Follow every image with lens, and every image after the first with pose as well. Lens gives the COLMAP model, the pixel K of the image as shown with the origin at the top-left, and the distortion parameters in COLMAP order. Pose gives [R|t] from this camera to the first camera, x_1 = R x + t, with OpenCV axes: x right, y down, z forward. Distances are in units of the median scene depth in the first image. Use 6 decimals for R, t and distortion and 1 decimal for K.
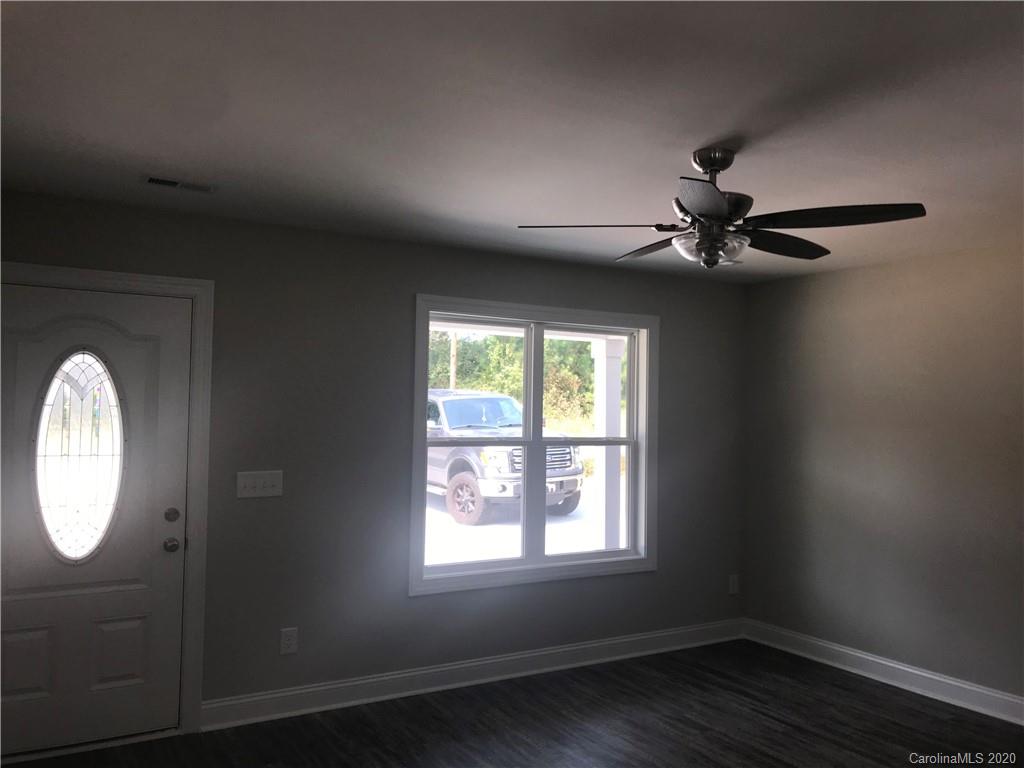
lens RADIAL K [[848.1, 0, 512.0], [0, 848.1, 384.0], [0, 0, 1]] dist [0.032430, 0.000969]
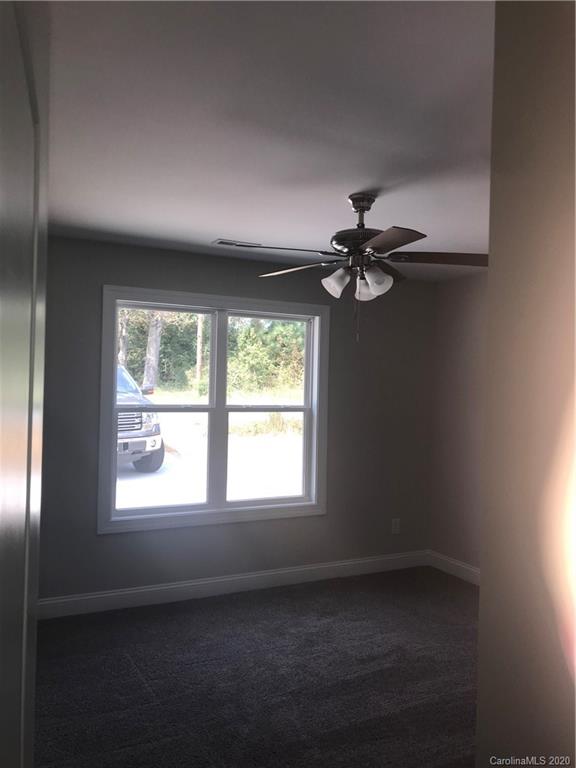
lens RADIAL K [[614.6, 0, 288.0], [0, 614.6, 384.0], [0, 0, 1]] dist [-0.002784, -0.001437]
pose [[0.997802, 0.003121, -0.066187, 0.184186], [-0.001442, 0.999676, 0.025397, 0.010501], [0.066245, -0.025246, 0.997484, 0.128613]]
